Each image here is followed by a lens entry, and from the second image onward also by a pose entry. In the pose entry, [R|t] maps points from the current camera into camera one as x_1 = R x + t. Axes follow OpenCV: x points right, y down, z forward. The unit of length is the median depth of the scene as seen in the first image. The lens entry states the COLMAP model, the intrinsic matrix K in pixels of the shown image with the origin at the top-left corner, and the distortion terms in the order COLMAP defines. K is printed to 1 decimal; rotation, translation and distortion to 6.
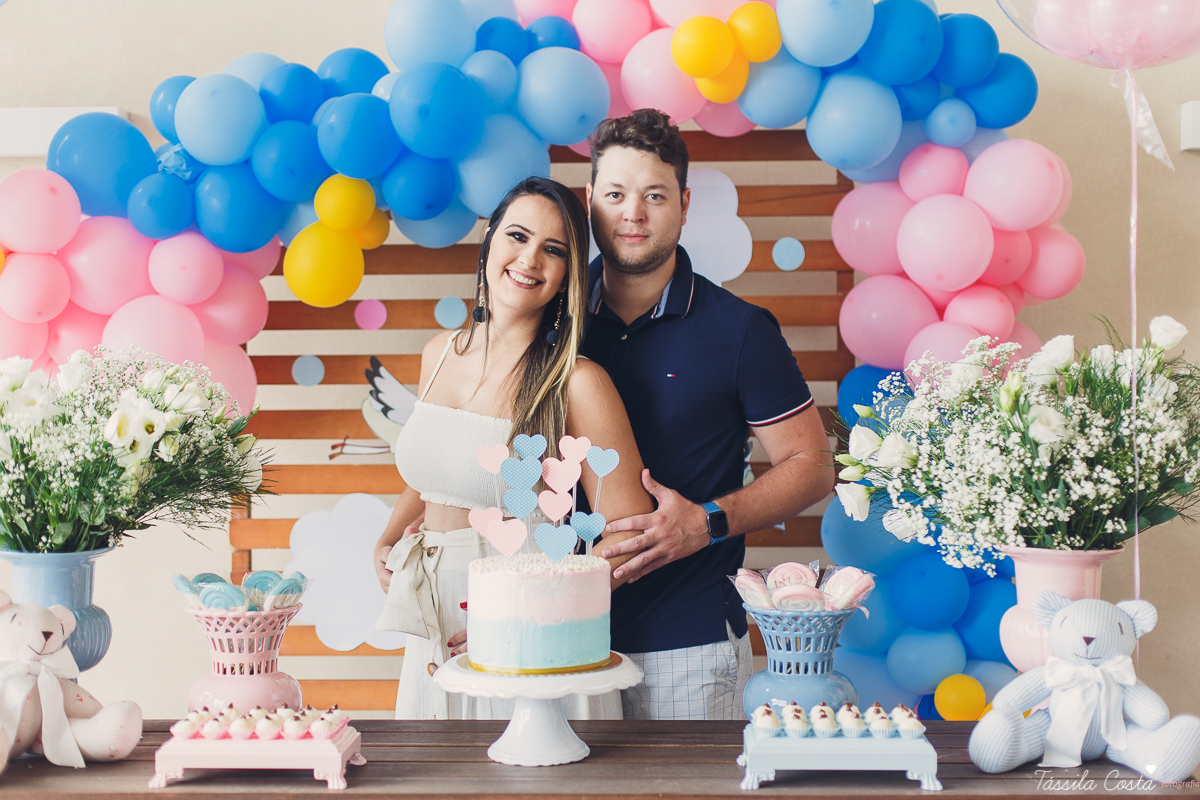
lens RADIAL K [[1815.4, 0, 590.7], [0, 1815.4, 402.7], [0, 0, 1]] dist [0.035534, 0.000000]
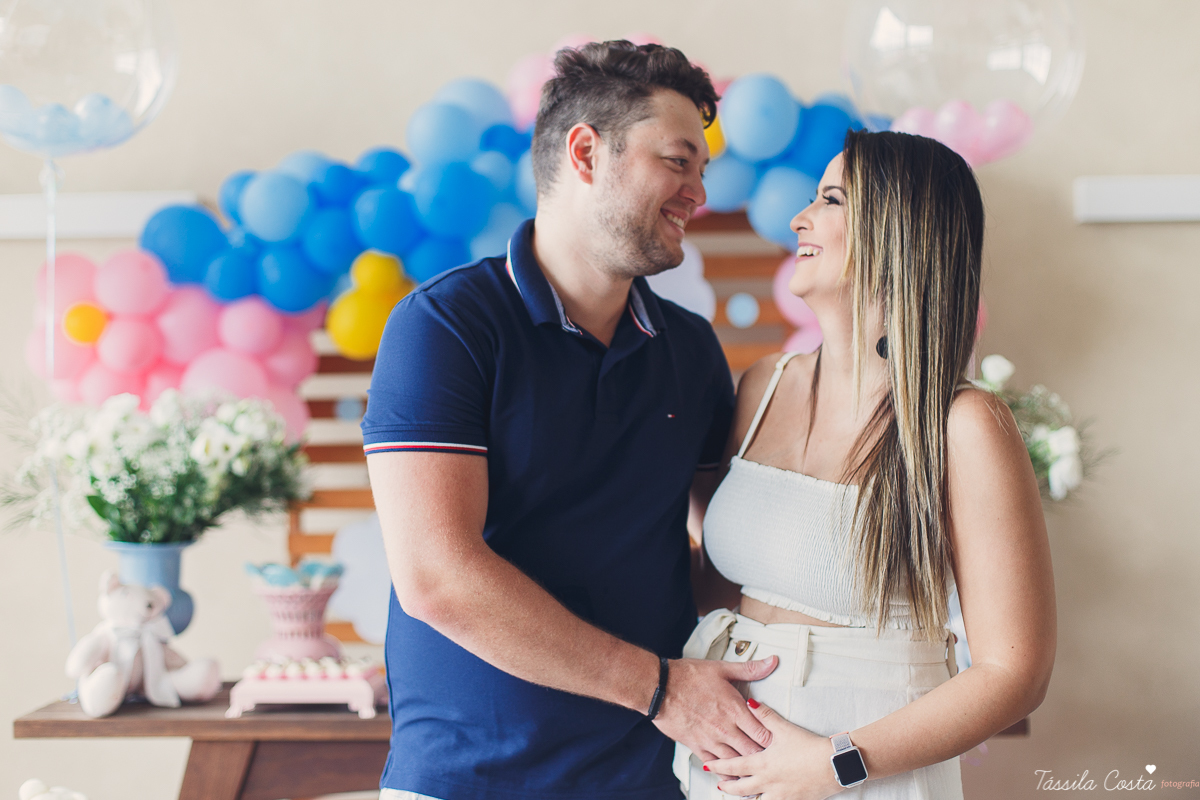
lens RADIAL K [[1815.4, 0, 611.2], [0, 1815.4, 431.8], [0, 0, 1]] dist [0.035534, 0.000000]
pose [[0.999943, -0.001988, -0.010487, 0.048881], [0.001973, 0.999997, -0.001429, 0.003377], [0.010490, 0.001408, 0.999944, -0.306614]]
